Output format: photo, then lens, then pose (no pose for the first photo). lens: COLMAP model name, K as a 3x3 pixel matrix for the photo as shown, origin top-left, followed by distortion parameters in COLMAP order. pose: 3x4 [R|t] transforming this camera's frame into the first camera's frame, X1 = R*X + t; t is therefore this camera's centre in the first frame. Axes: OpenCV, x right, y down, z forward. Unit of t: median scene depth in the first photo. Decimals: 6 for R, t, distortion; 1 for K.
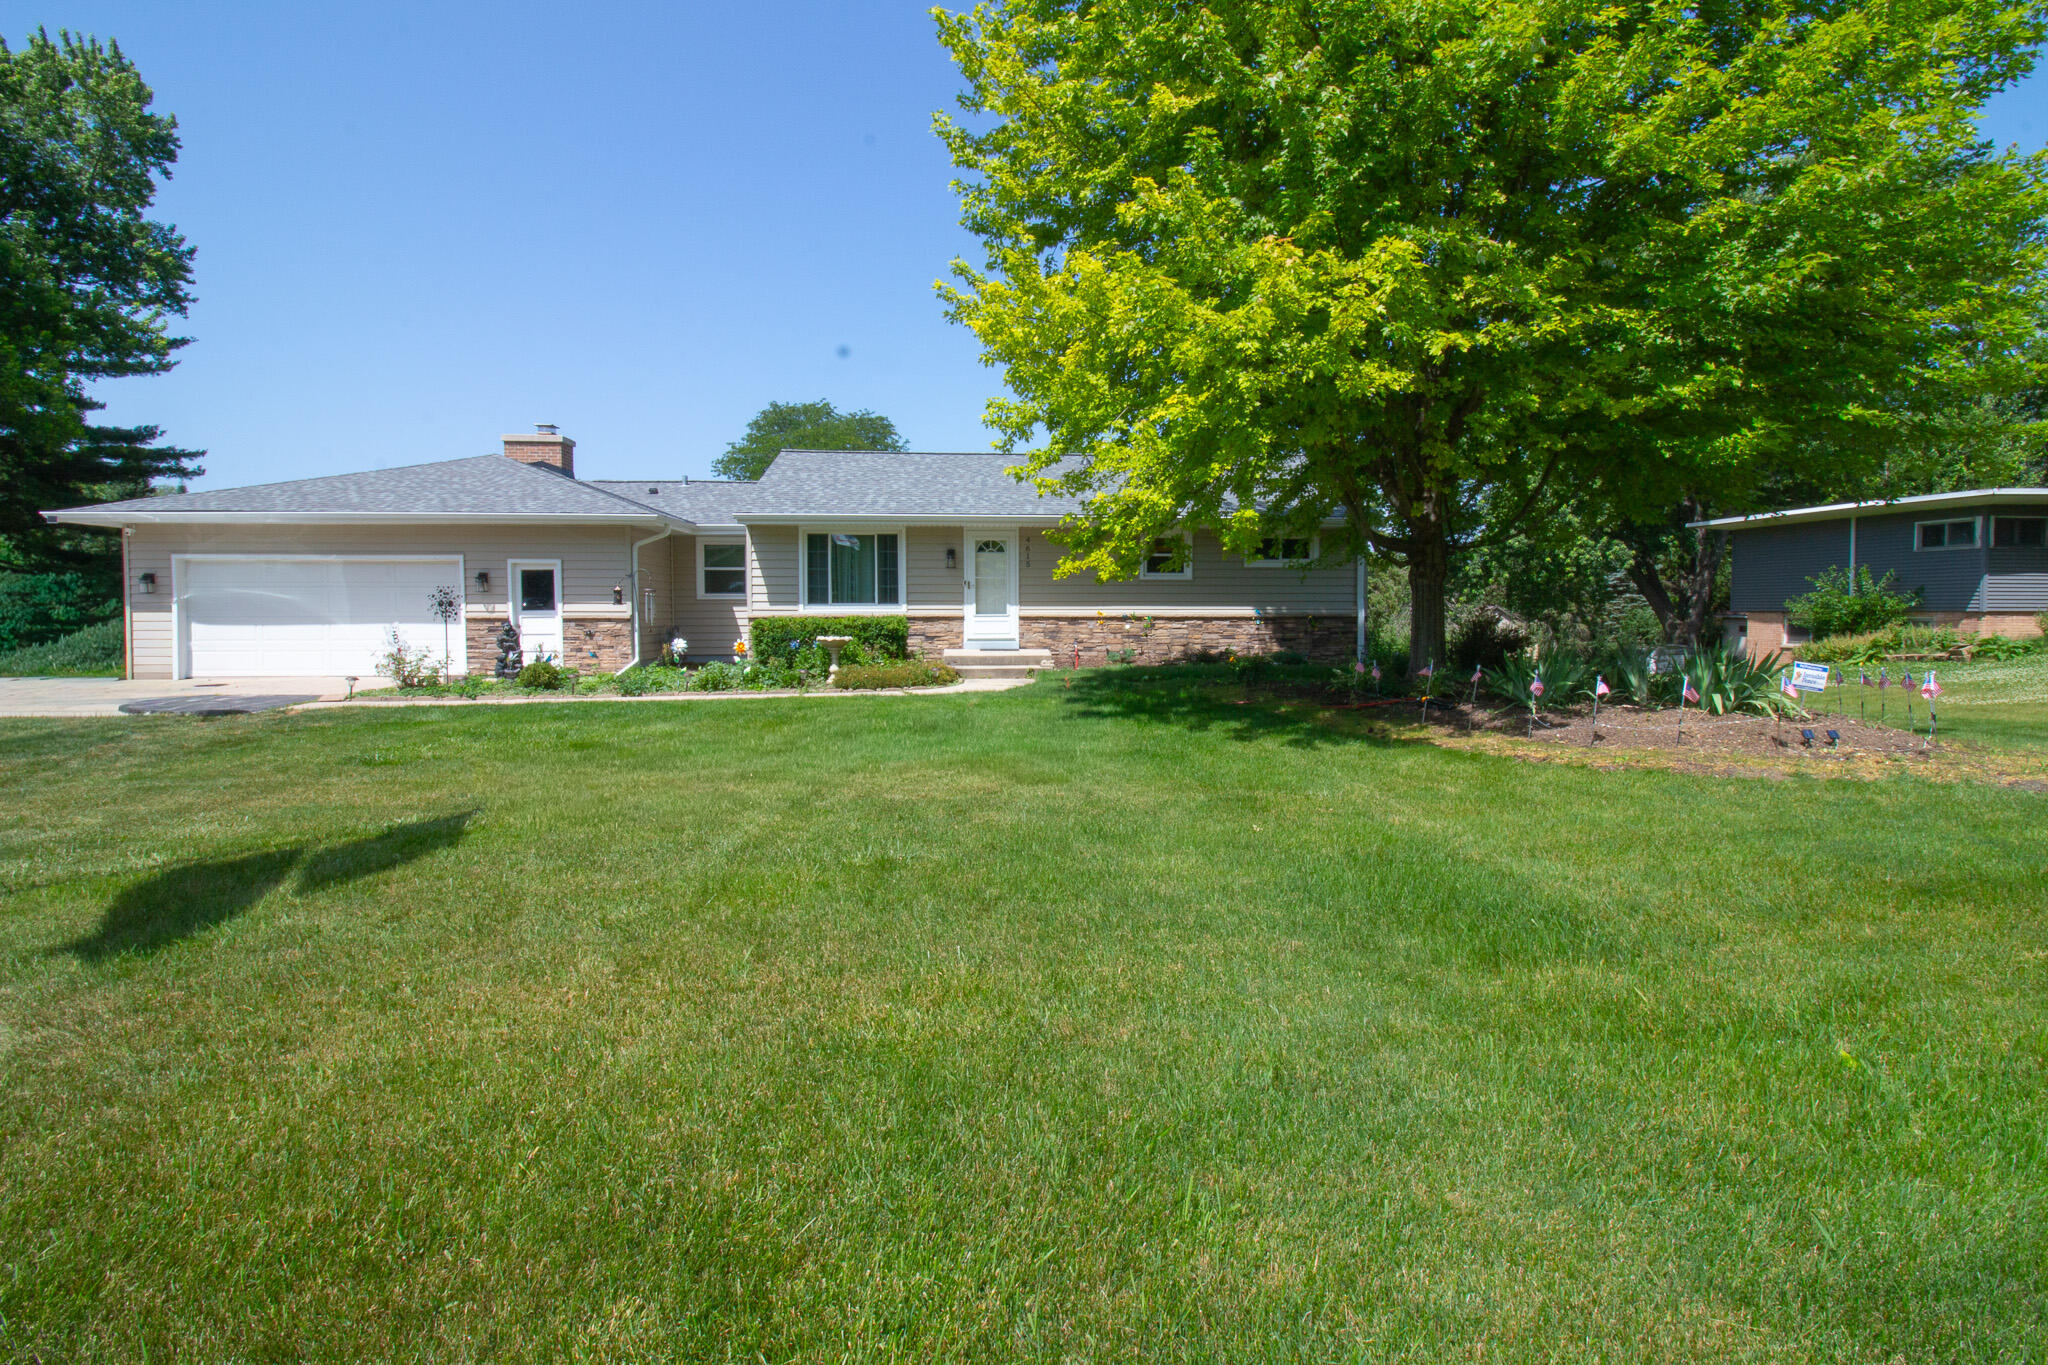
lens RADIAL K [[969.7, 0, 1023.8], [0, 969.7, 629.2], [0, 0, 1]] dist [0.001727, -0.006000]
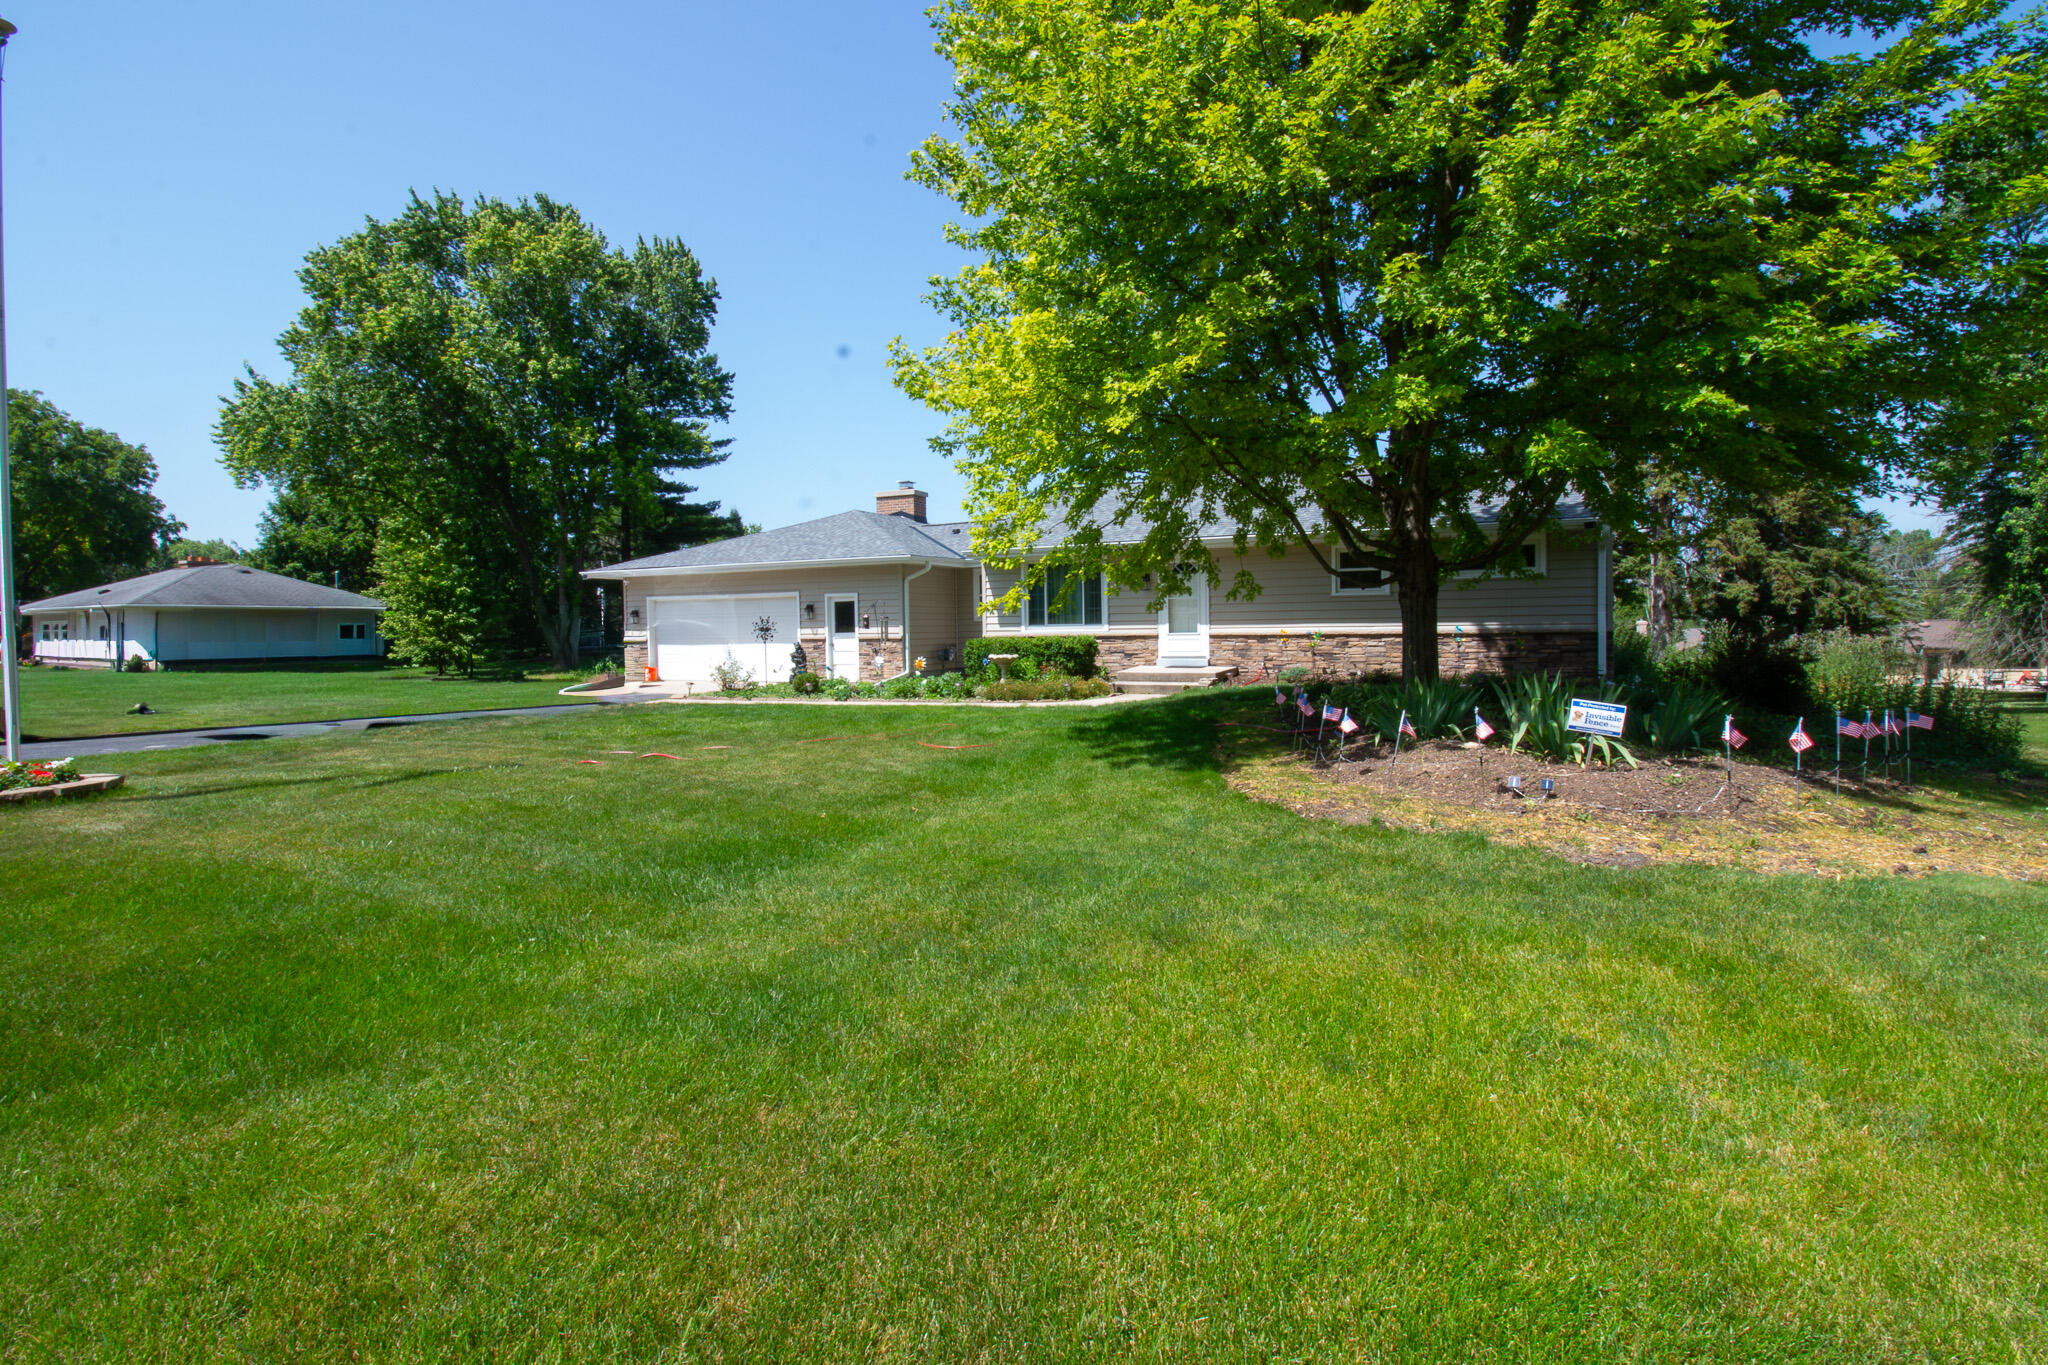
lens RADIAL K [[936.0, 0, 1025.6], [0, 936.0, 653.1], [0, 0, 1]] dist [0.001870, -0.012444]
pose [[0.879711, 0.003059, -0.475499, 0.305185], [0.004181, 0.999891, 0.014168, -0.008660], [0.475491, -0.014452, 0.879602, 0.012766]]
